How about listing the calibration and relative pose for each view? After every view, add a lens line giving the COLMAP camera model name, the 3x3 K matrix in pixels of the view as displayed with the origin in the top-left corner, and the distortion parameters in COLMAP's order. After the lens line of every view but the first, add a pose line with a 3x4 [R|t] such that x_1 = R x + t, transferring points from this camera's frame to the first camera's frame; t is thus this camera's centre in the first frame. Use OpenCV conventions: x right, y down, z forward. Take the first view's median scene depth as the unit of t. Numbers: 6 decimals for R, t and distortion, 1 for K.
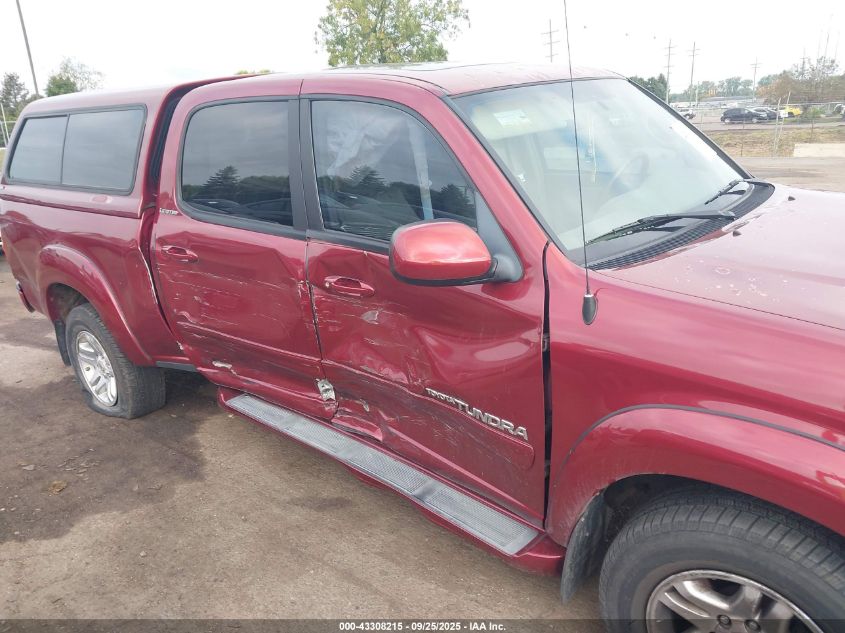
lens RADIAL K [[662.2, 0, 405.5], [0, 662.2, 330.0], [0, 0, 1]] dist [0.002098, -0.007806]
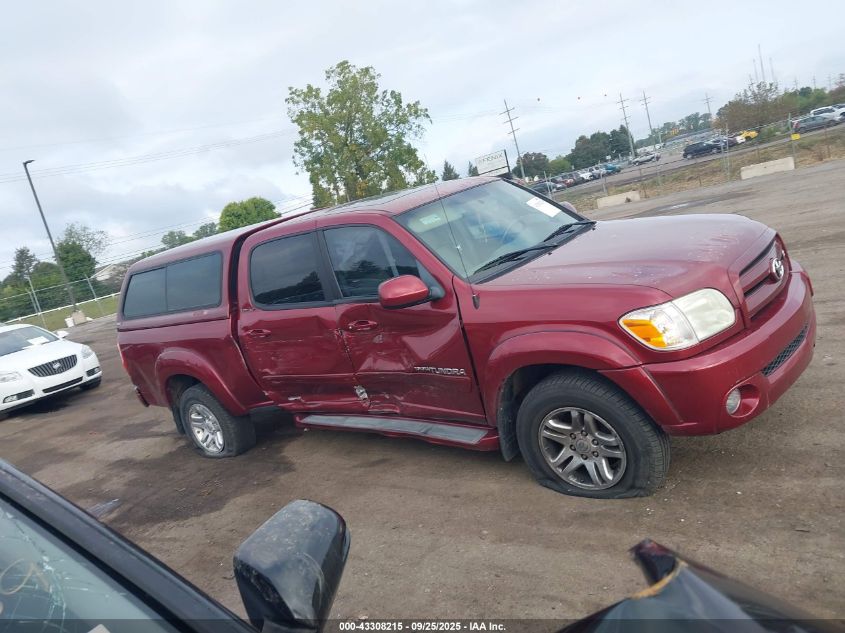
lens RADIAL K [[662.2, 0, 422.9], [0, 662.2, 317.8], [0, 0, 1]] dist [0.002098, -0.007806]
pose [[0.979569, -0.200457, 0.016188, 0.037456], [0.200638, 0.968592, -0.146880, 0.161341], [0.013763, 0.147127, 0.989022, -0.592054]]
